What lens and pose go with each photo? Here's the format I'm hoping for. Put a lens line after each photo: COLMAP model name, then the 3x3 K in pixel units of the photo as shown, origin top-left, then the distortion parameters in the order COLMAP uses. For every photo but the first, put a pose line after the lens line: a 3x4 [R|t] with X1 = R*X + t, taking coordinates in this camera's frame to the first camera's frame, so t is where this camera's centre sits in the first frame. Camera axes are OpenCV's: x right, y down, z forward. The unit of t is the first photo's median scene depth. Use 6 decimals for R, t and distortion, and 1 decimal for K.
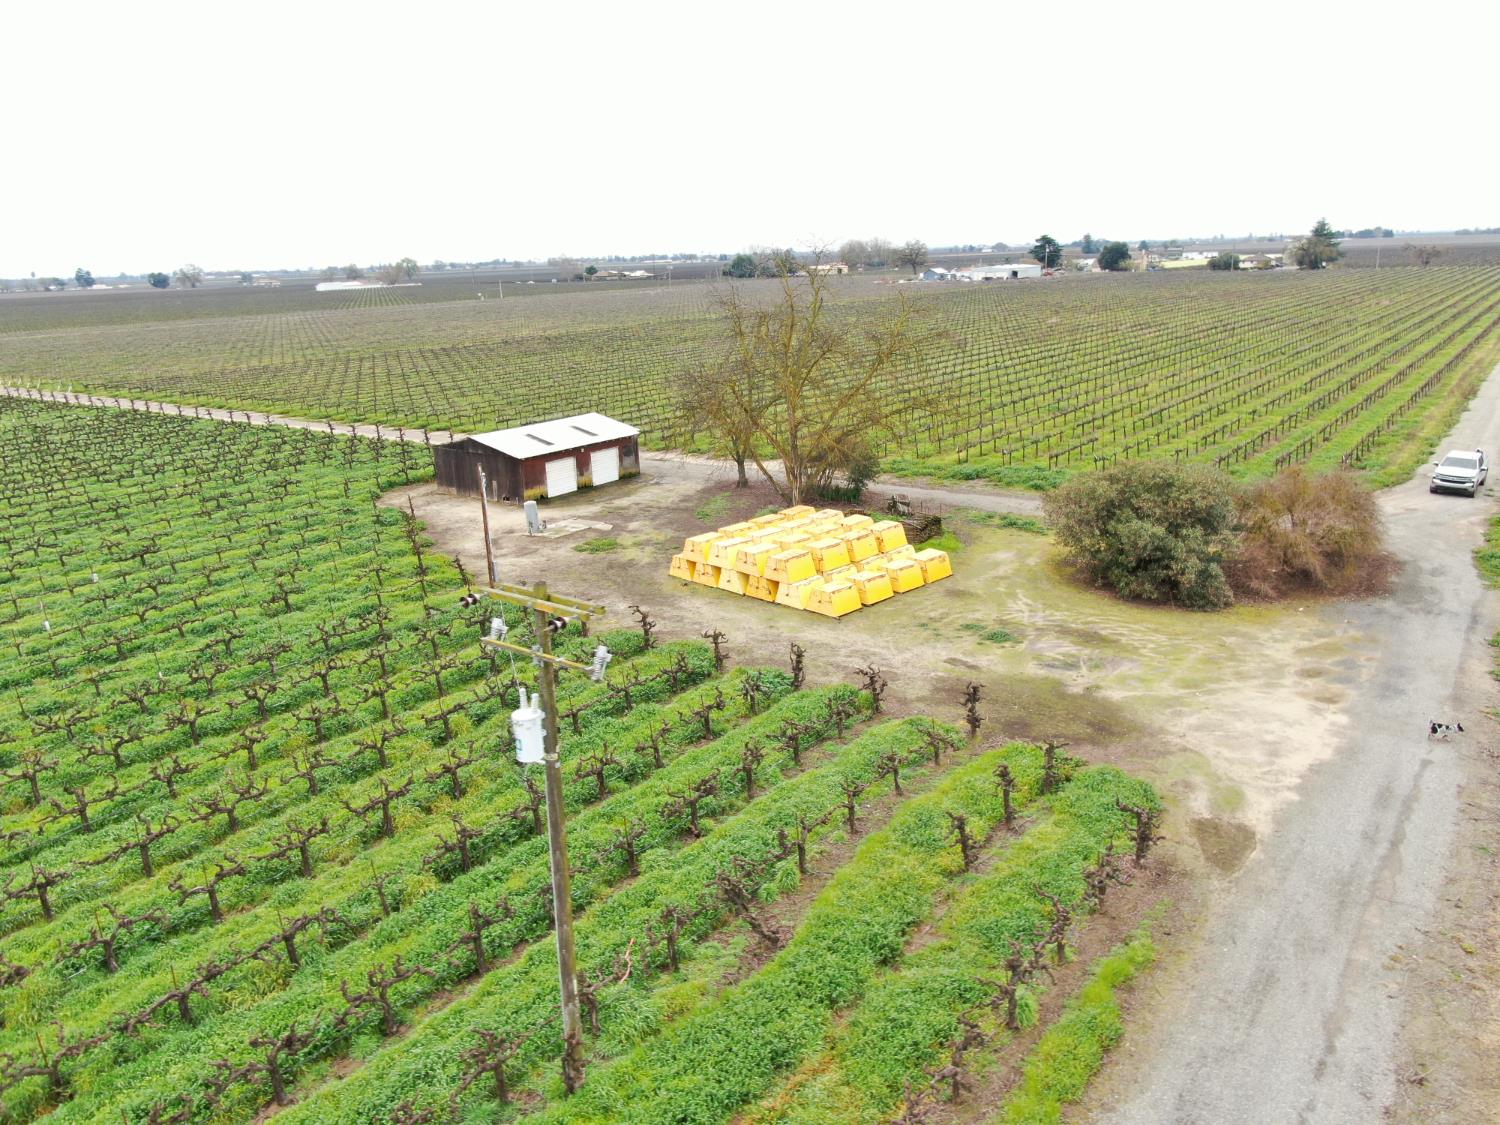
lens RADIAL K [[1042.3, 0, 750.0], [0, 1042.3, 562.5], [0, 0, 1]] dist [-0.001119, -0.005891]
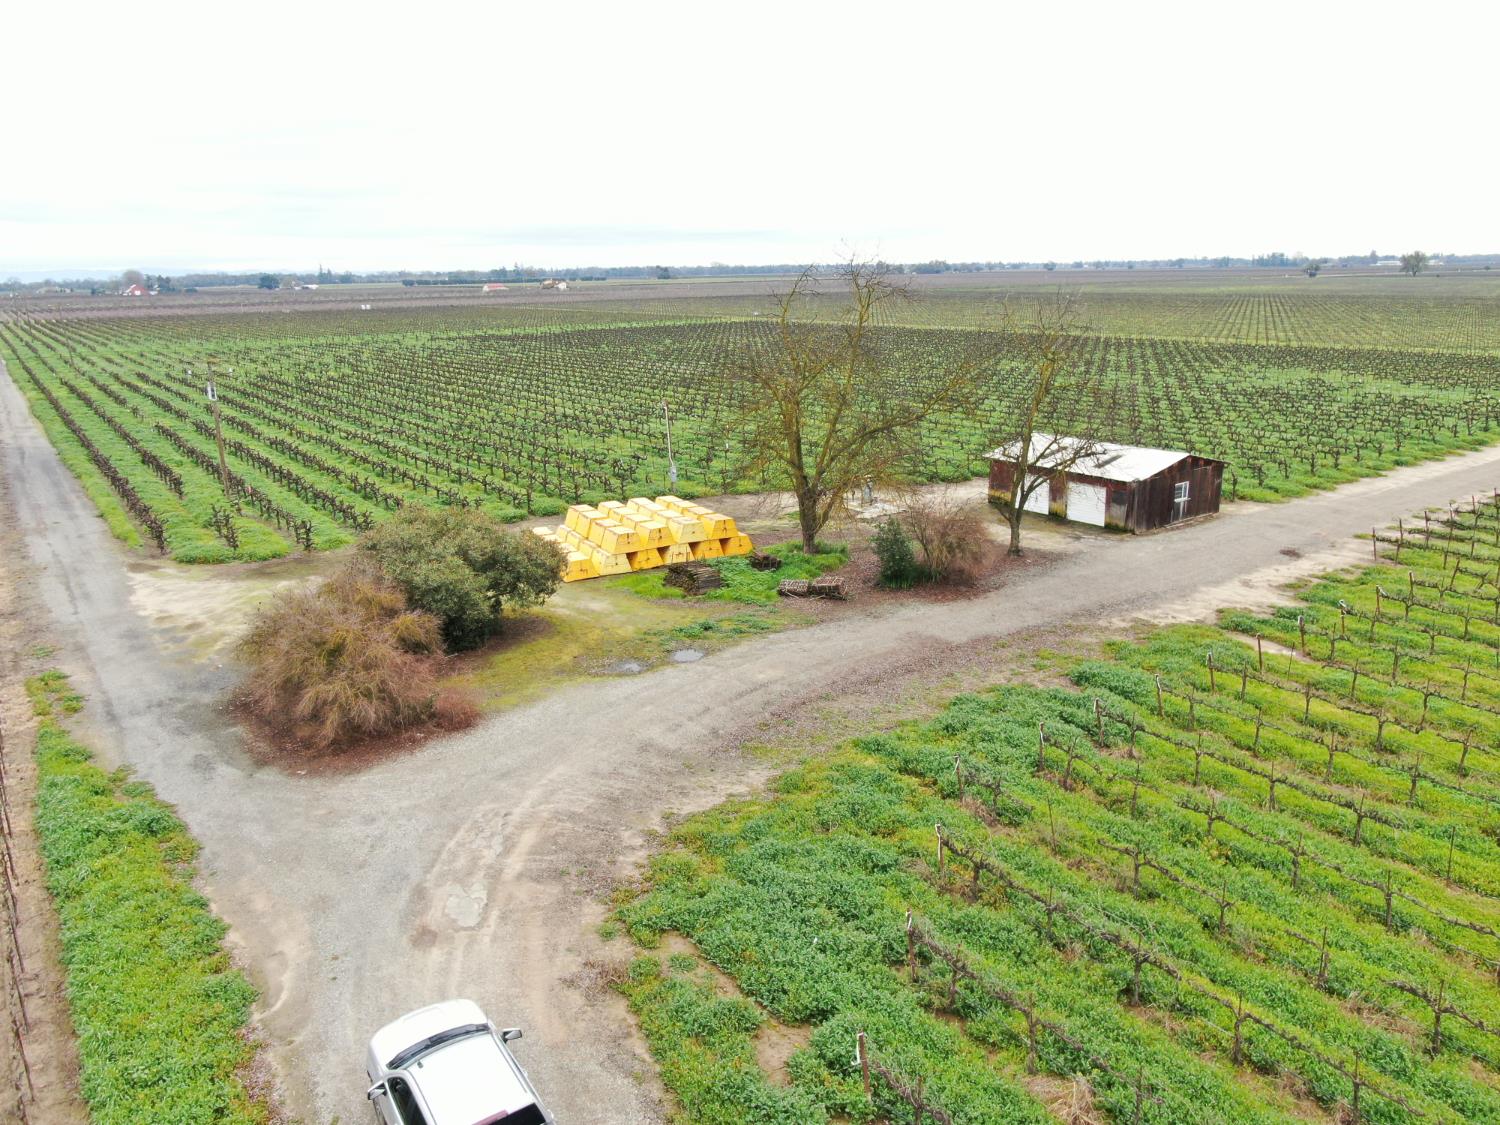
lens RADIAL K [[1082.9, 0, 750.0], [0, 1082.9, 562.5], [0, 0, 1]] dist [-0.010087, -0.003805]
pose [[-0.285945, 0.280935, -0.916139, 1.227498], [-0.248312, 0.901678, 0.354003, -0.472201], [0.925514, 0.328713, -0.188071, 1.493270]]
